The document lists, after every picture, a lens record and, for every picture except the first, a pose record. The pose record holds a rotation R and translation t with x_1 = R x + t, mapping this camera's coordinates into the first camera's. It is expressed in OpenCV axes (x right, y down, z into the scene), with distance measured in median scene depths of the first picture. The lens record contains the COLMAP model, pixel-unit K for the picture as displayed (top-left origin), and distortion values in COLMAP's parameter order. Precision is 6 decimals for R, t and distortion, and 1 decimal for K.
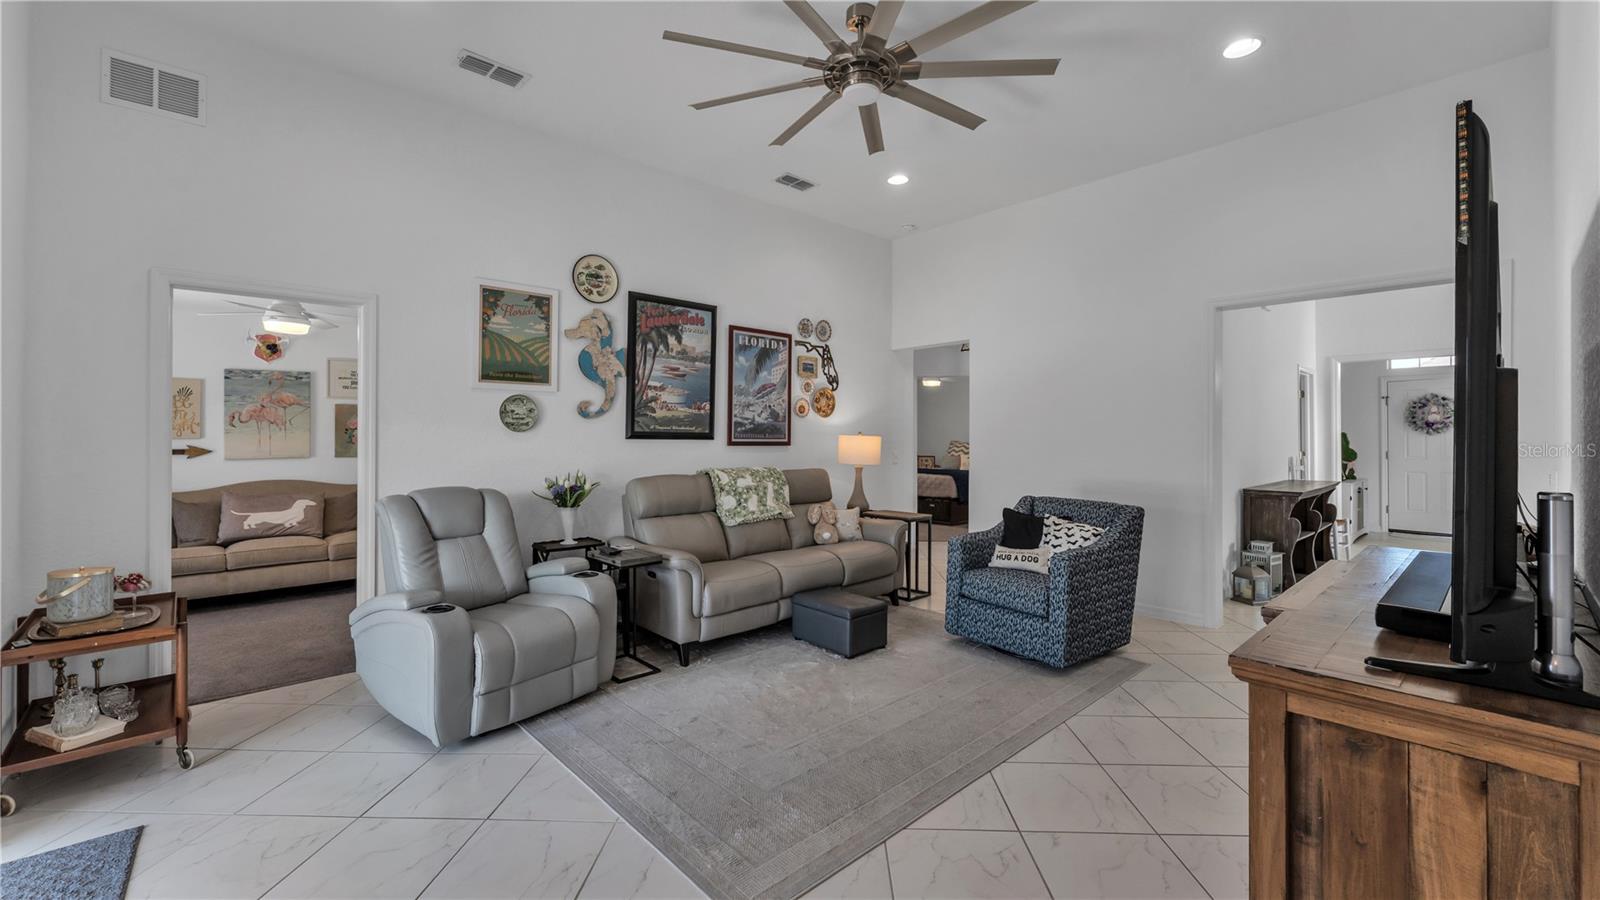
lens RADIAL K [[637.8, 0, 802.4], [0, 637.8, 430.3], [0, 0, 1]] dist [-0.003453, -0.000182]
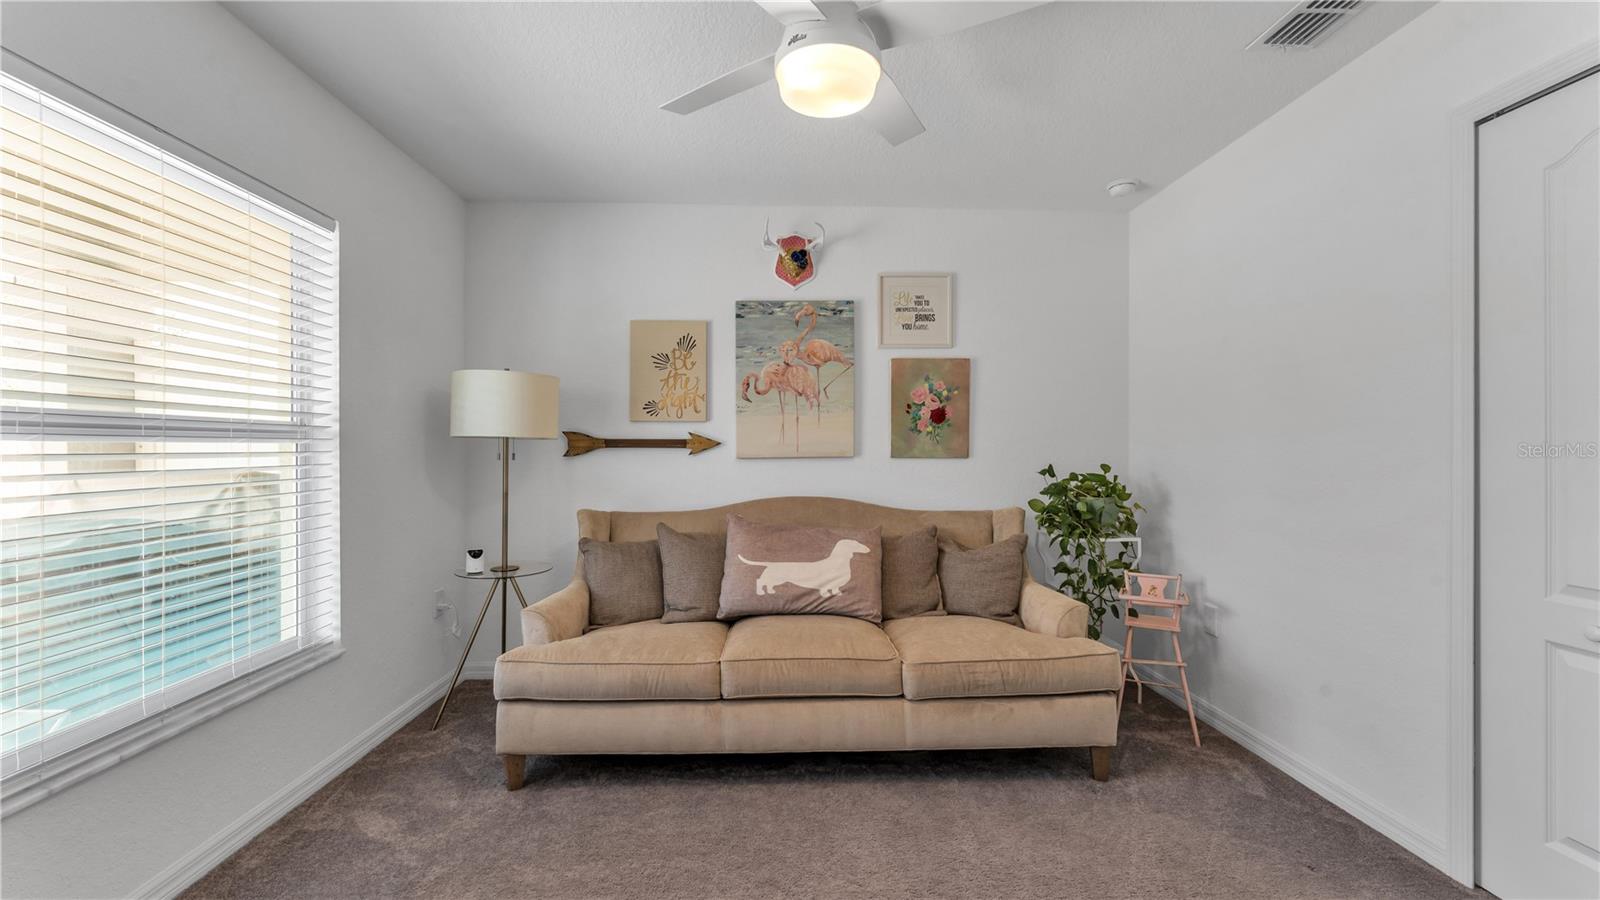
lens RADIAL K [[637.8, 0, 798.7], [0, 637.8, 454.8], [0, 0, 1]] dist [-0.003453, -0.000182]
pose [[0.762528, 0.003183, -0.646947, -0.491317], [0.004136, 0.999943, 0.009794, 0.037424], [0.646941, -0.010144, 0.762472, 0.594908]]
